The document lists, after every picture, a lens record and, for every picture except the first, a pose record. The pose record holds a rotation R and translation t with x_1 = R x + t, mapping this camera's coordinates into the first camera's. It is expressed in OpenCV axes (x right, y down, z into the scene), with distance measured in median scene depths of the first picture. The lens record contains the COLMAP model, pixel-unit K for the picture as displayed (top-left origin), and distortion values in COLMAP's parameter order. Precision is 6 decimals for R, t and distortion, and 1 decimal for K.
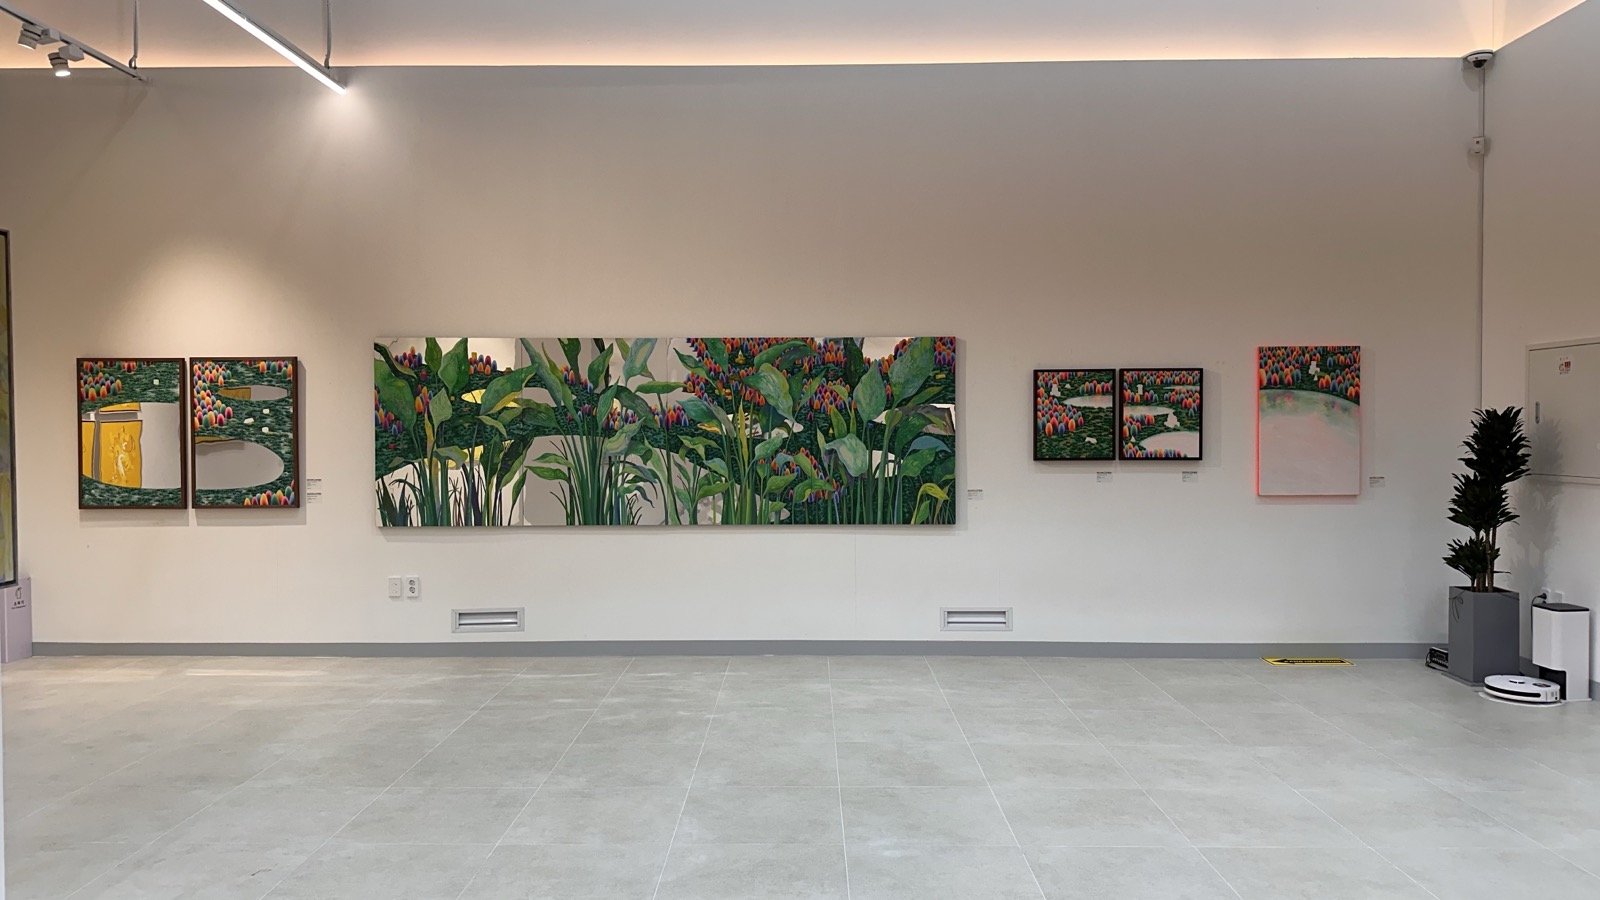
lens RADIAL K [[1098.1, 0, 798.4], [0, 1098.1, 450.6], [0, 0, 1]] dist [0.163210, -0.307162]
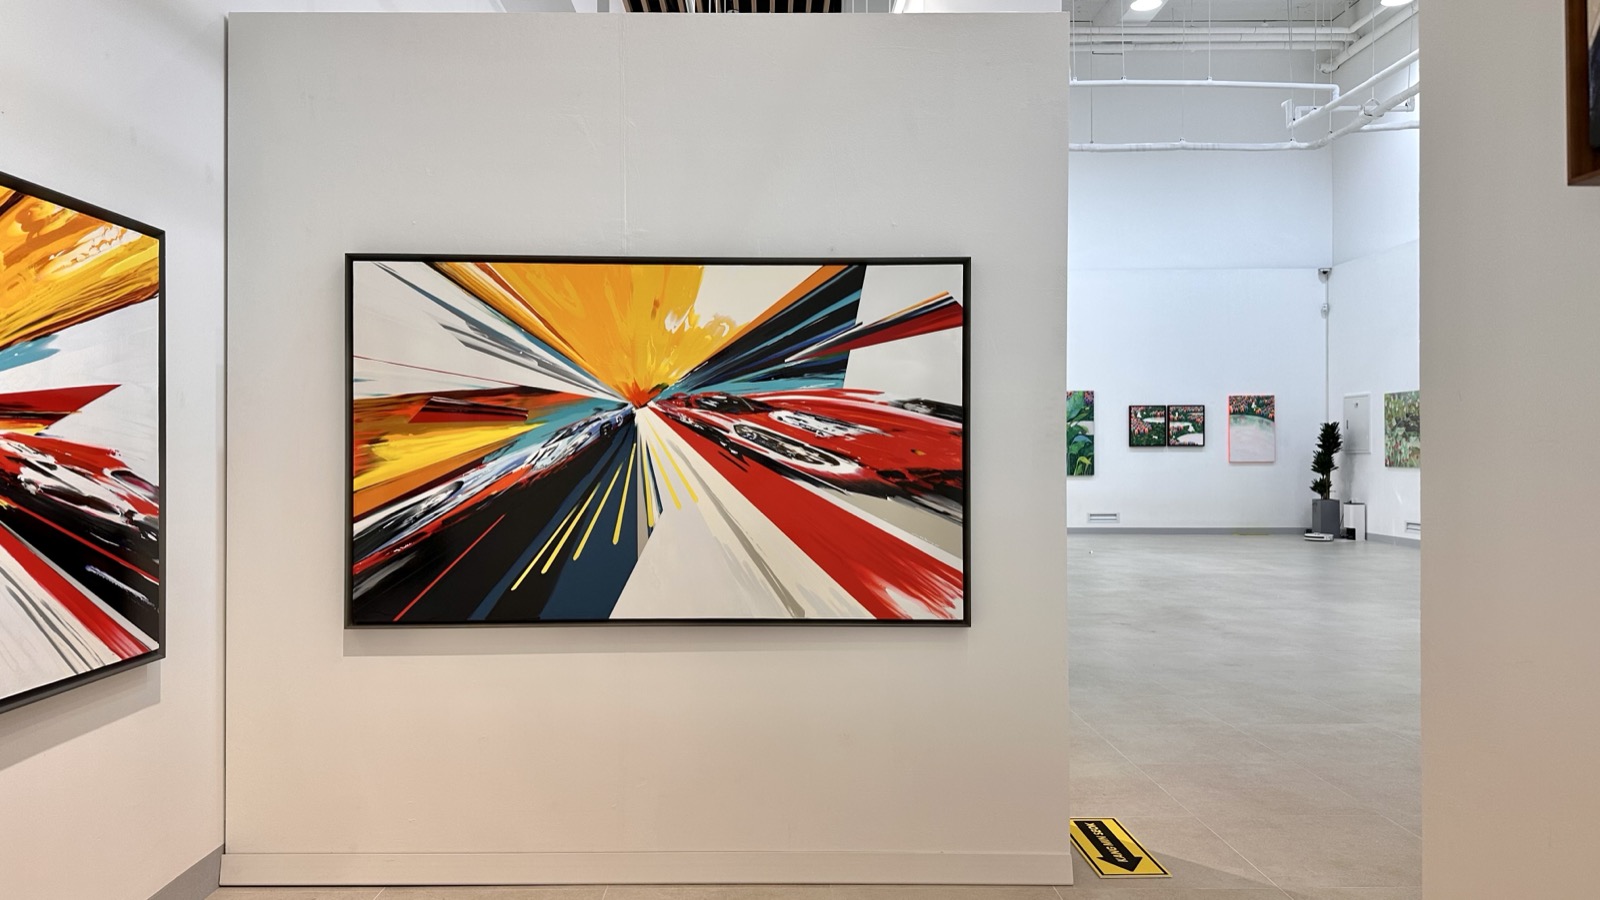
lens RADIAL K [[1154.3, 0, 790.5], [0, 1154.3, 448.3], [0, 0, 1]] dist [0.000172, -0.001263]
pose [[0.999056, 0.001073, 0.043424, -0.548000], [0.000201, 0.999570, -0.029323, 0.076680], [-0.043437, 0.029304, 0.998626, -1.266105]]
